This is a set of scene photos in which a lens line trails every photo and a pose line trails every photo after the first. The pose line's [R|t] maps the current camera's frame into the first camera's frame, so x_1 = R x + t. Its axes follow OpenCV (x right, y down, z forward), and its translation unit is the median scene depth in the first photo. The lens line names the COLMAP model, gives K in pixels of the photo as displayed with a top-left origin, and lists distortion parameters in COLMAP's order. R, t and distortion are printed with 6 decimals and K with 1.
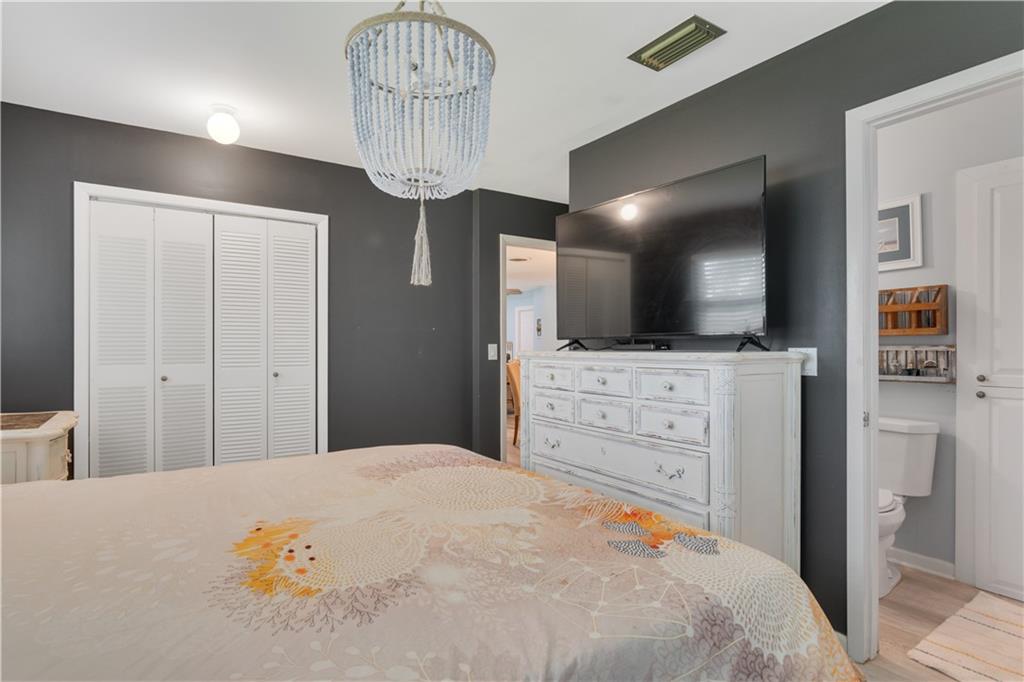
lens RADIAL K [[530.7, 0, 512.0], [0, 530.7, 341.0], [0, 0, 1]] dist [-0.001784, -0.000254]
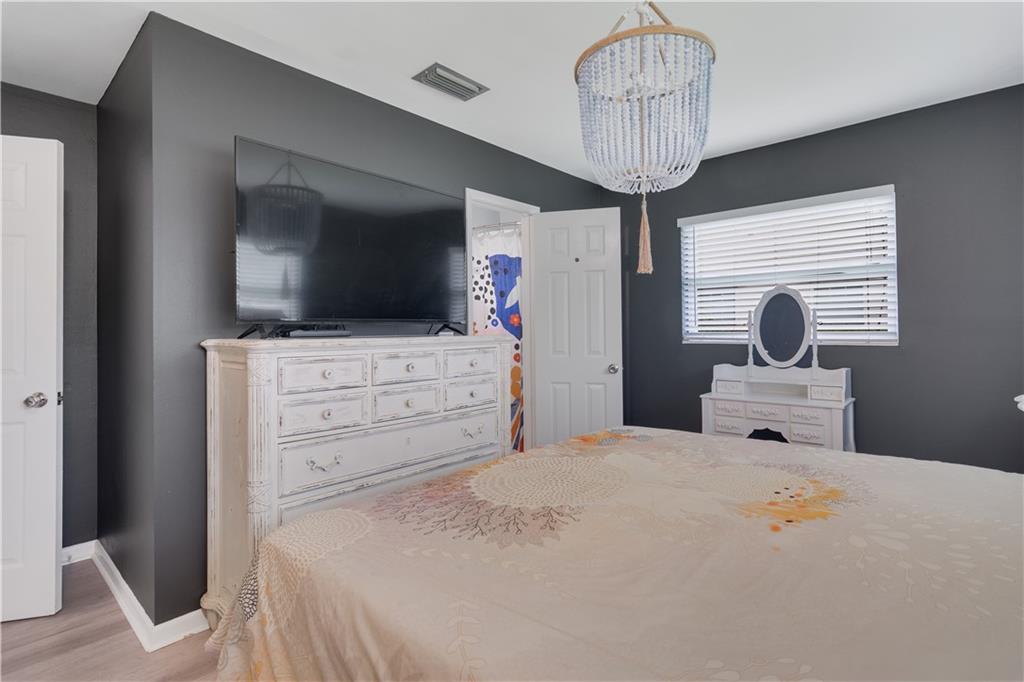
lens RADIAL K [[504.1, 0, 508.1], [0, 504.1, 321.3], [0, 0, 1]] dist [-0.002113, -0.000342]
pose [[-0.250204, 0.021452, 0.967955, -0.856025], [0.002503, 0.999766, -0.021510, 0.013116], [-0.968190, -0.002959, -0.250199, 1.193750]]
